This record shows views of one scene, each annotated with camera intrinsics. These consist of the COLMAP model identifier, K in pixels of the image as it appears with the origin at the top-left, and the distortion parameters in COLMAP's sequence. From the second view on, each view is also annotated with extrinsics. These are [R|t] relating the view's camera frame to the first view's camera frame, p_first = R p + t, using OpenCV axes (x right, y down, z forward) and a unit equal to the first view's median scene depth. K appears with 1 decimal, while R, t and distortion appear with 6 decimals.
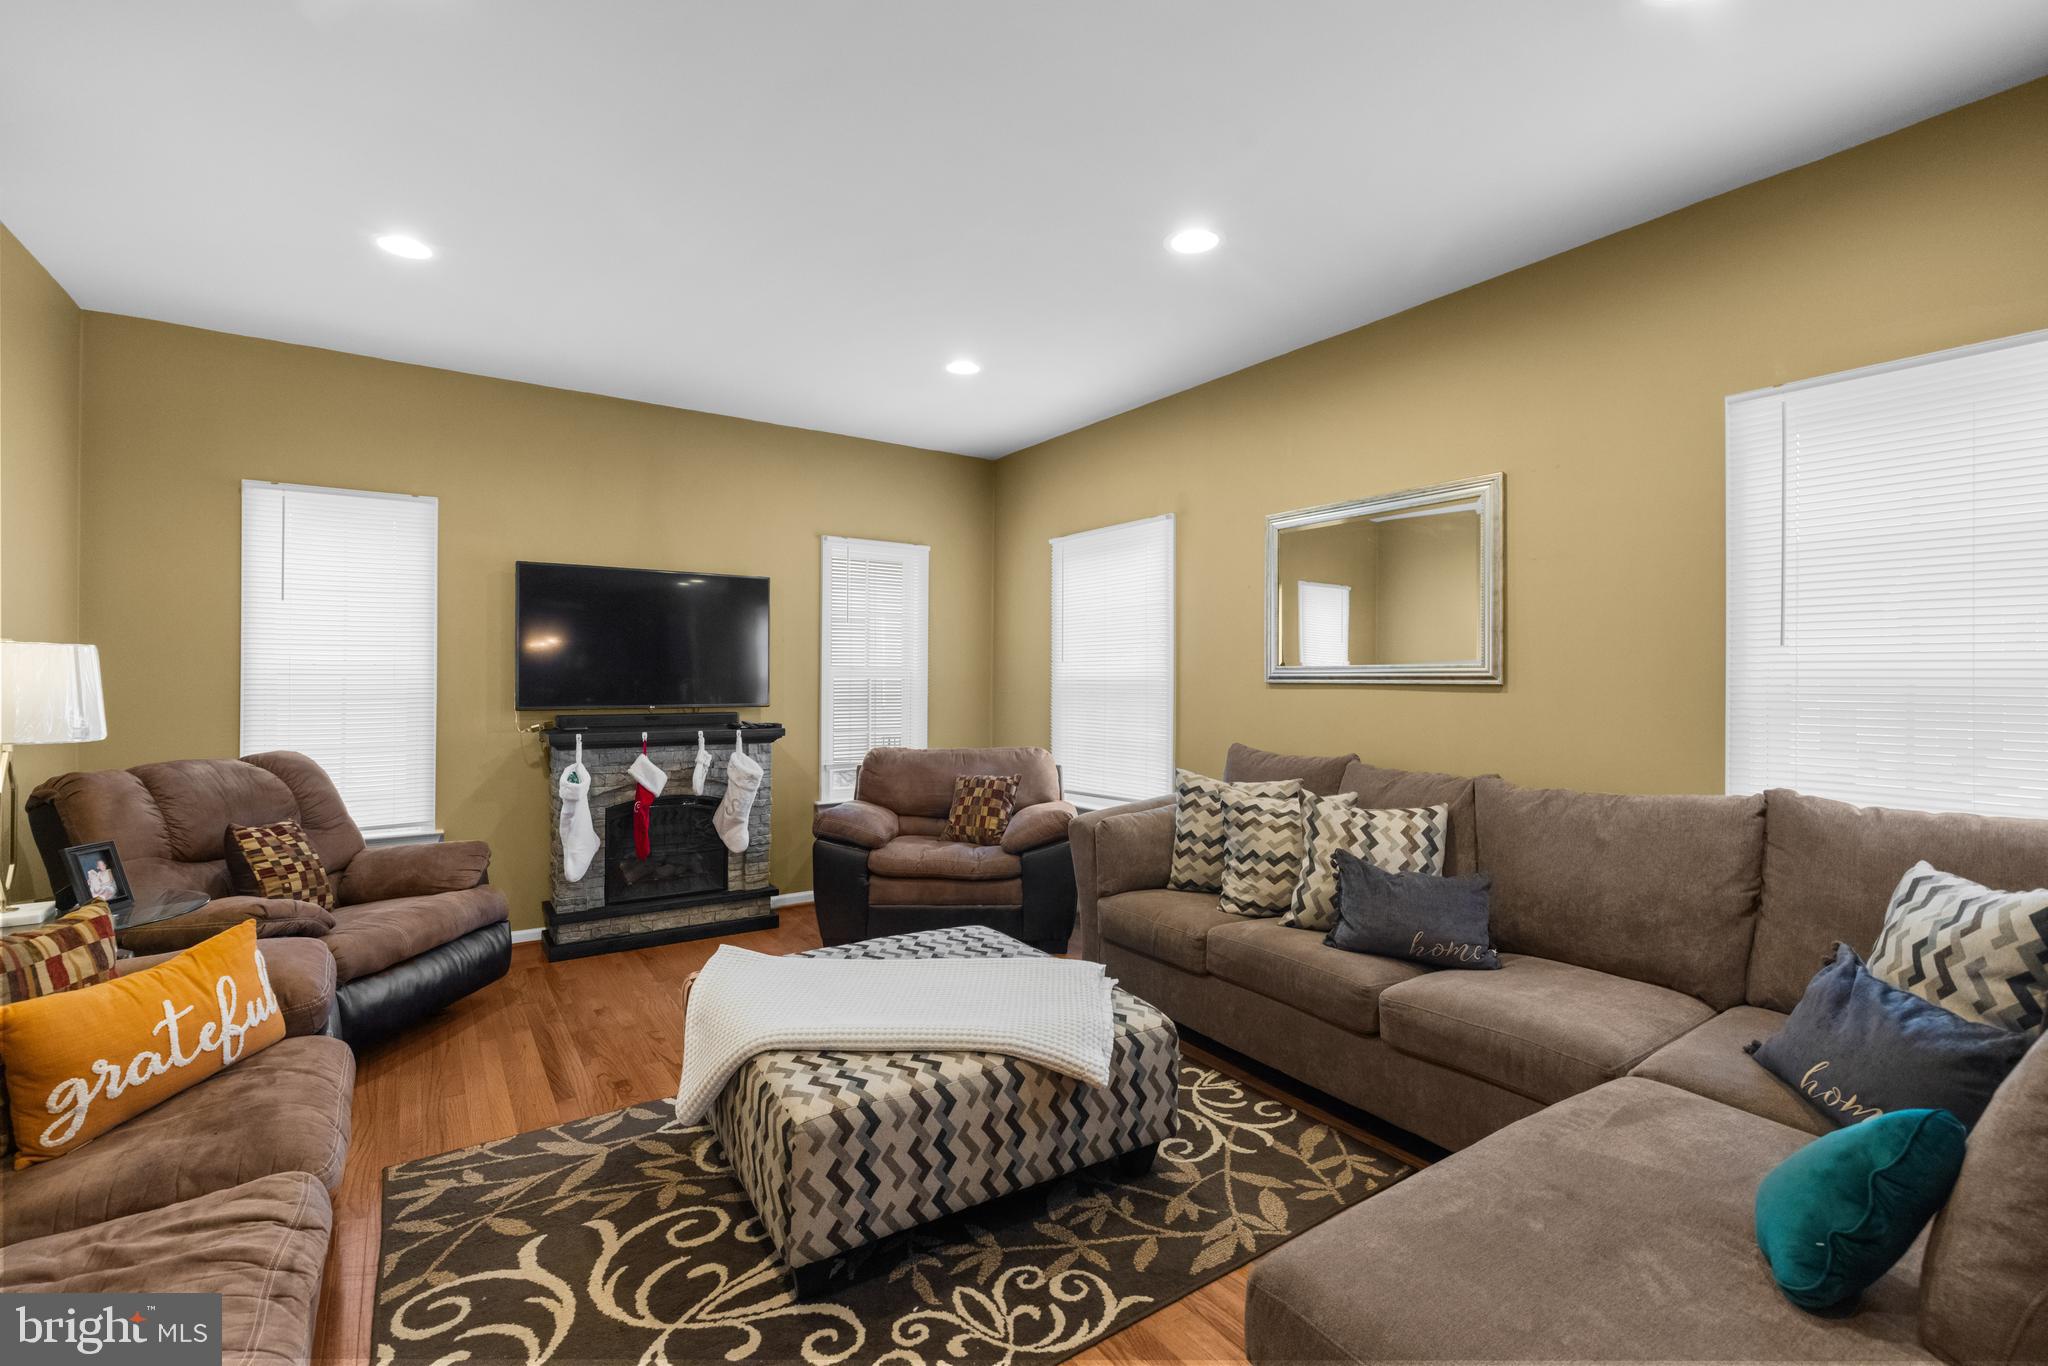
lens RADIAL K [[935.3, 0, 1050.3], [0, 935.3, 674.5], [0, 0, 1]] dist [-0.004663, 0.002350]
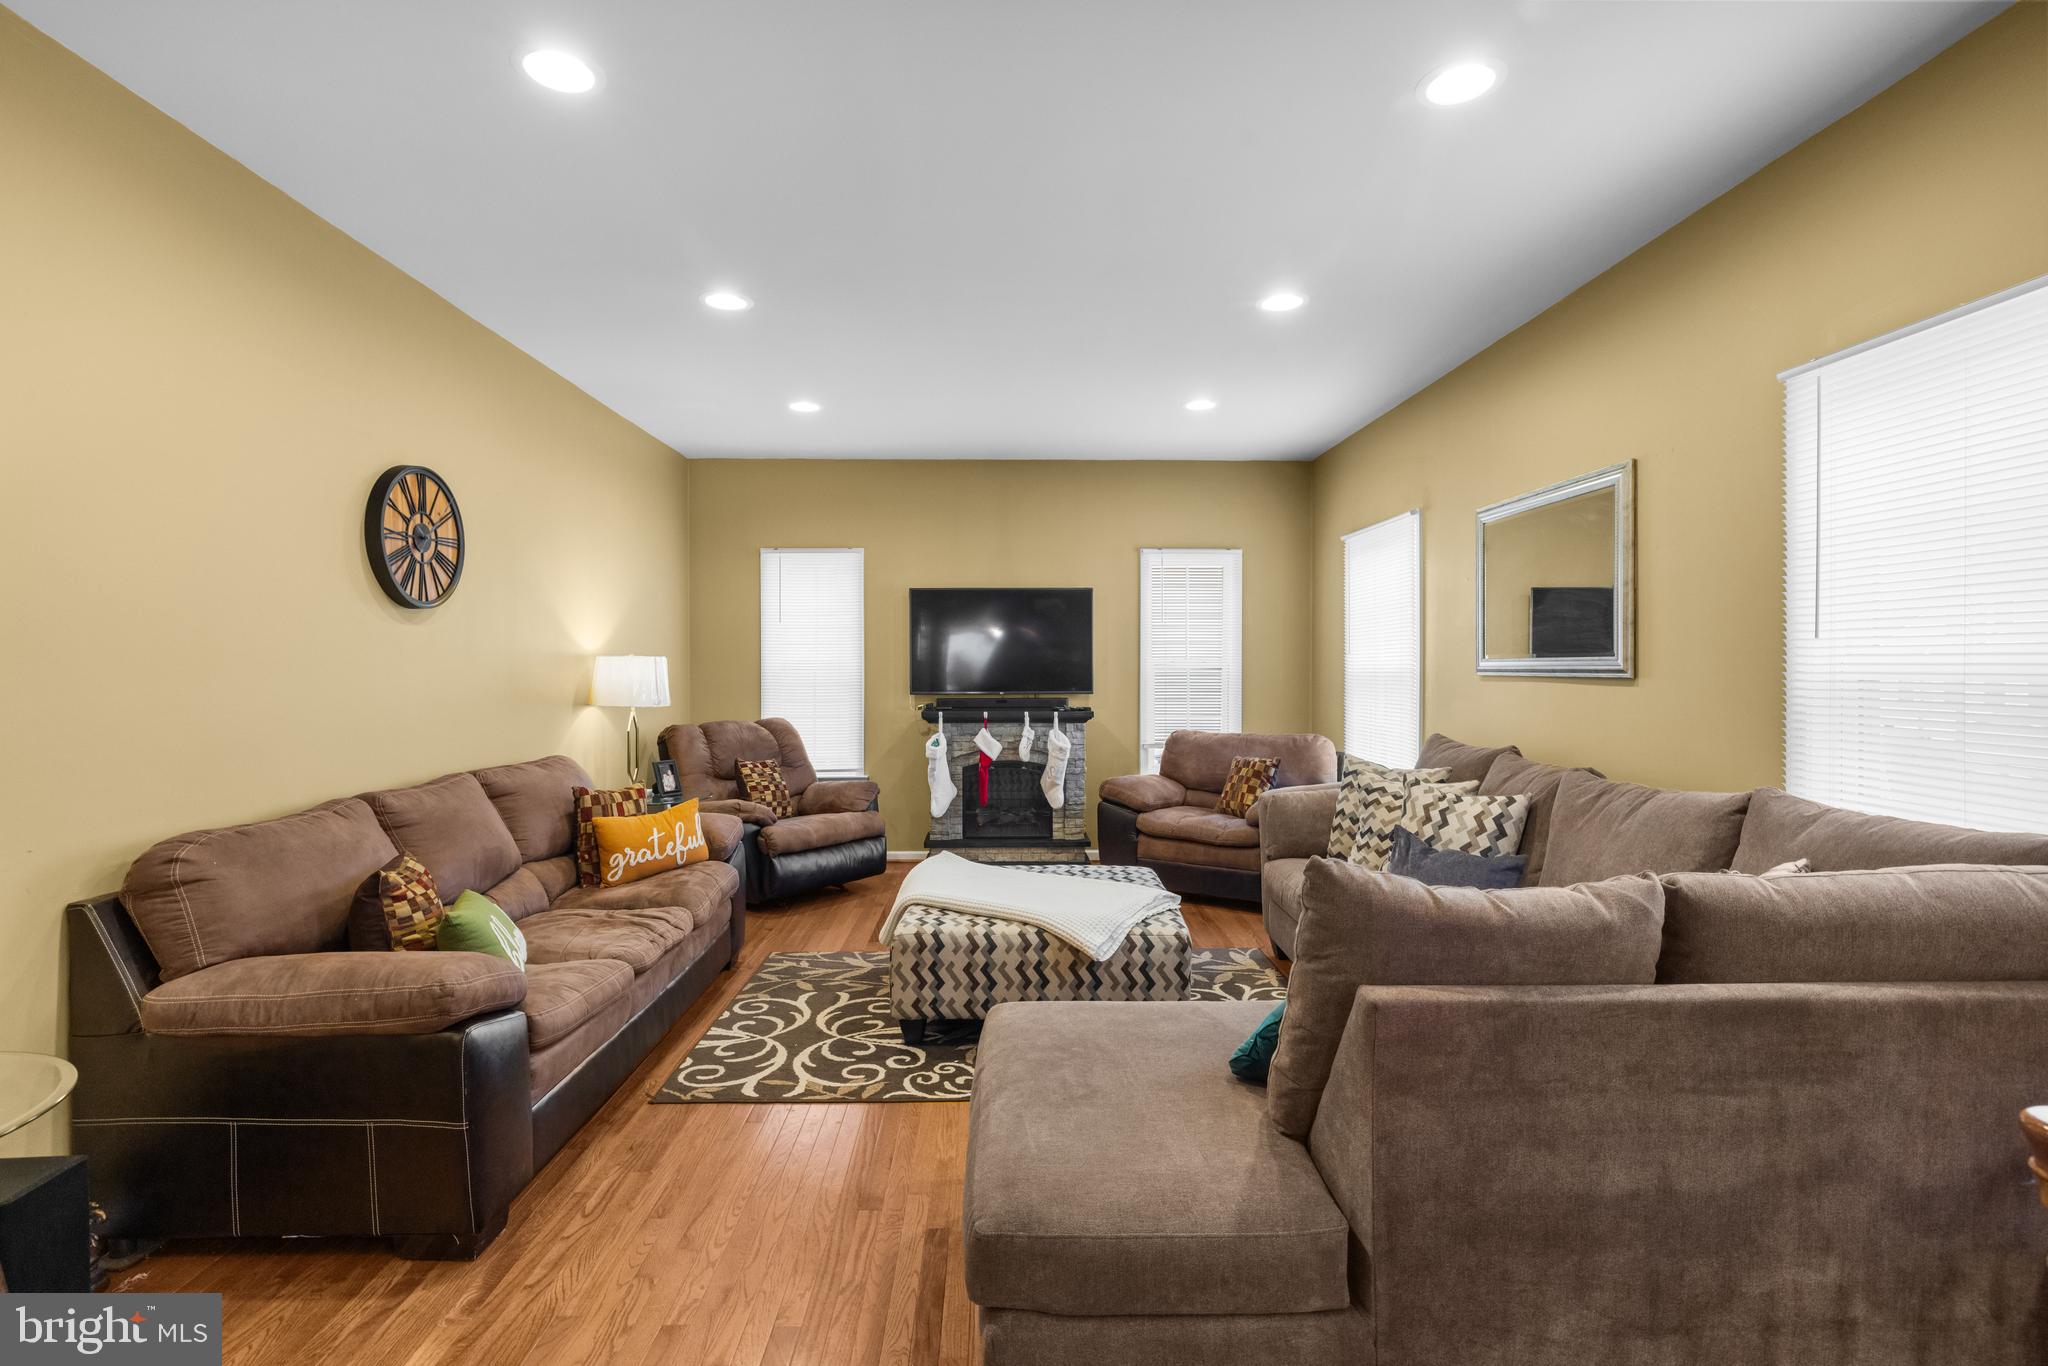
lens RADIAL K [[988.6, 0, 990.3], [0, 988.6, 671.0], [0, 0, 1]] dist [-0.000660, 0.000302]
pose [[0.824447, -0.002583, -0.565933, 0.530053], [0.007777, 0.999947, 0.006766, -0.009020], [0.565886, -0.009979, 0.824423, -0.231291]]
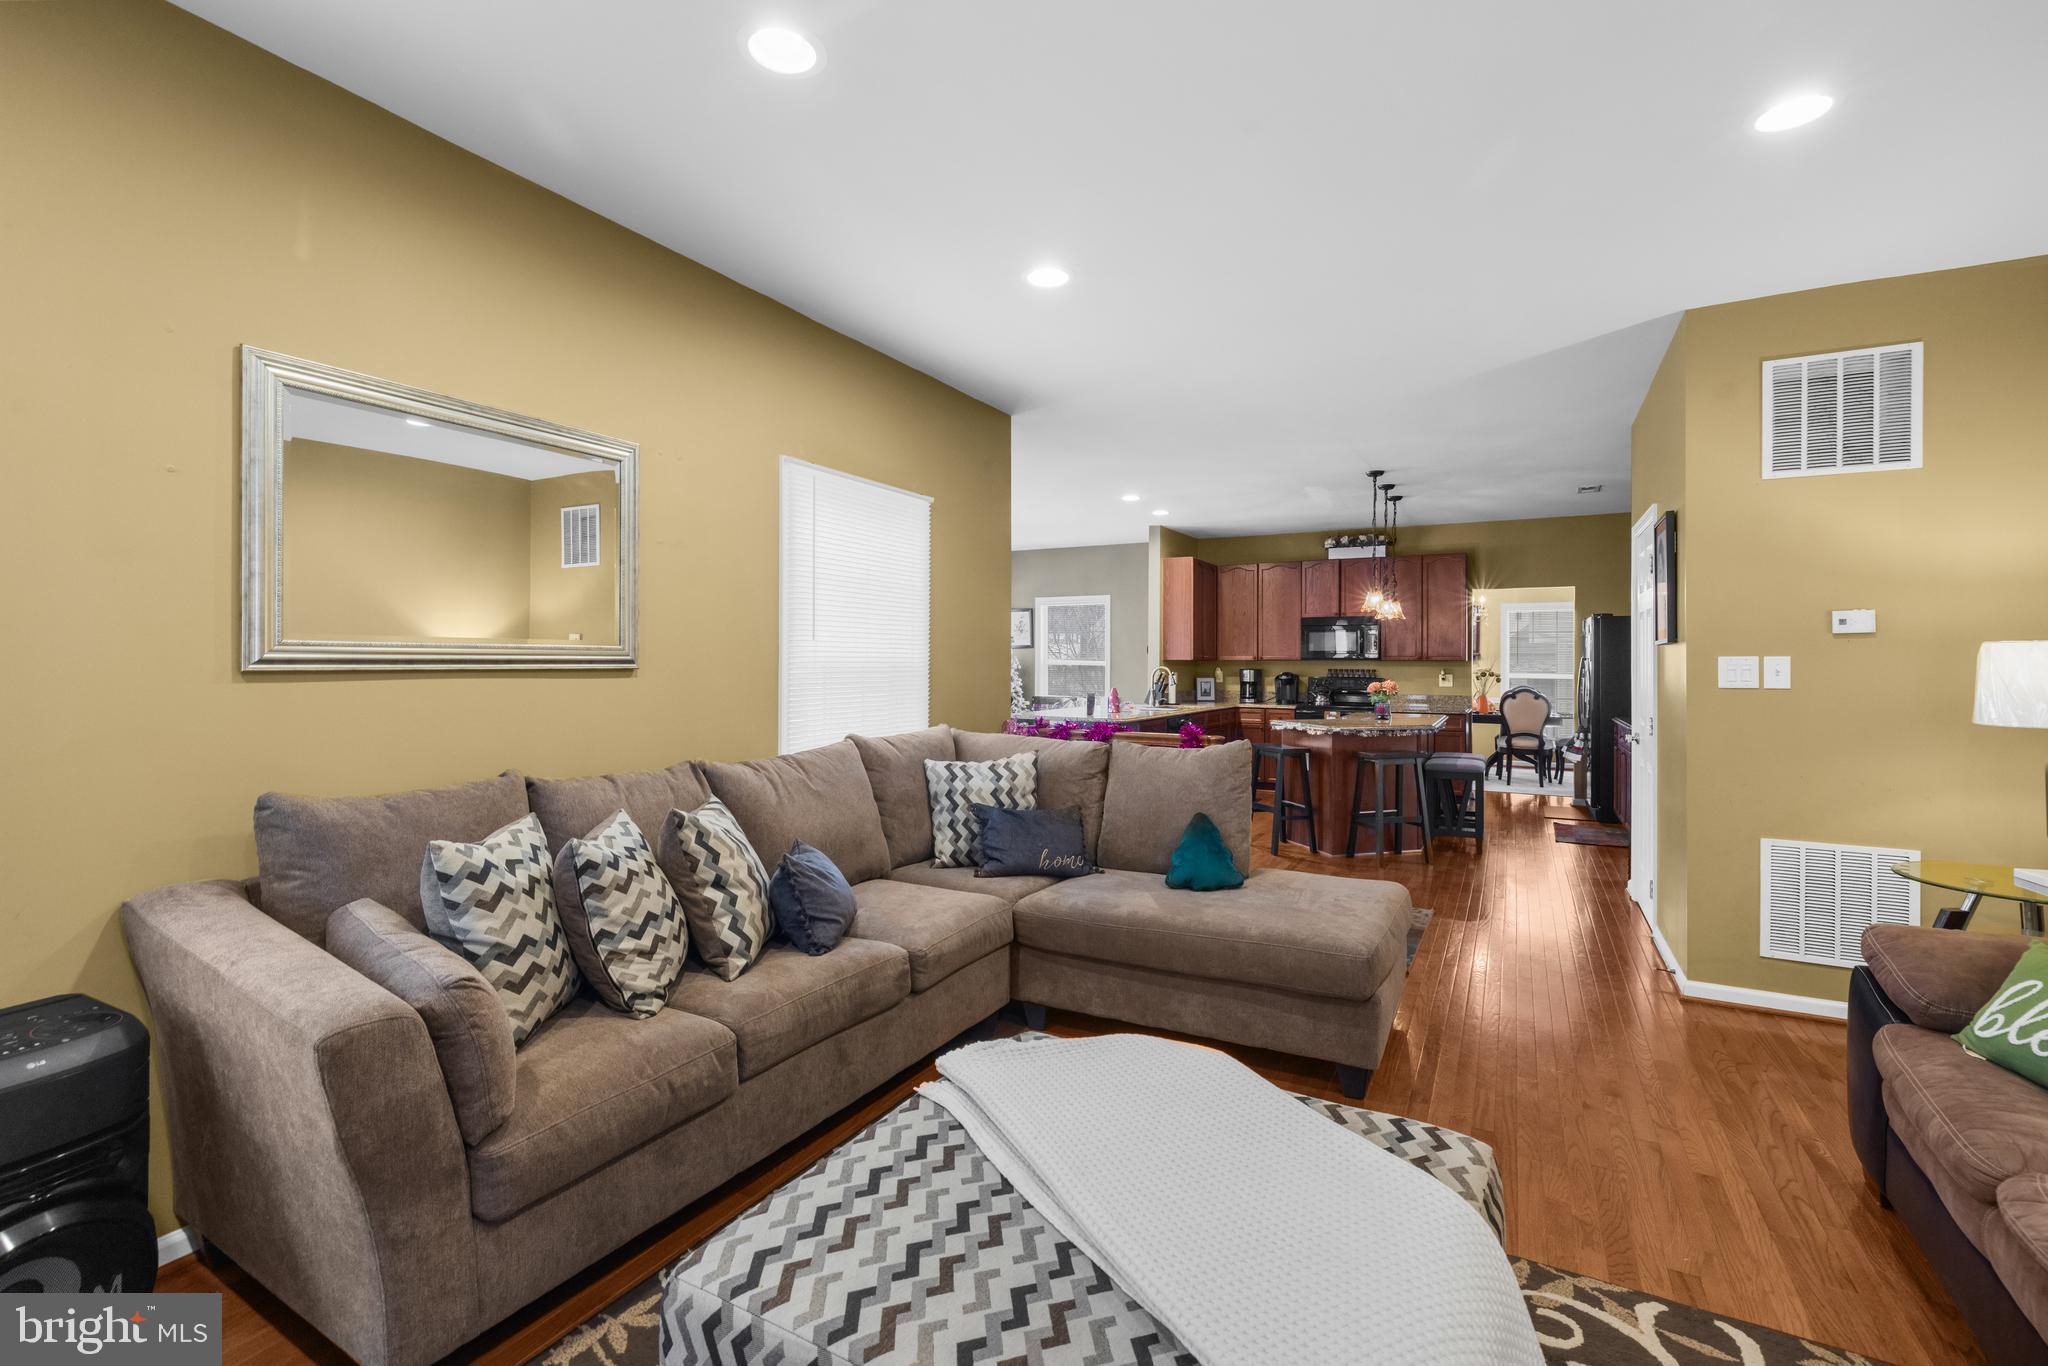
lens RADIAL K [[857.9, 0, 1047.1], [0, 857.9, 668.1], [0, 0, 1]] dist [0.002987, 0.000966]
pose [[-0.450468, -0.012764, 0.892701, -0.490667], [-0.009536, 0.999910, 0.009485, -0.002847], [-0.892742, -0.004241, -0.450549, 1.031223]]
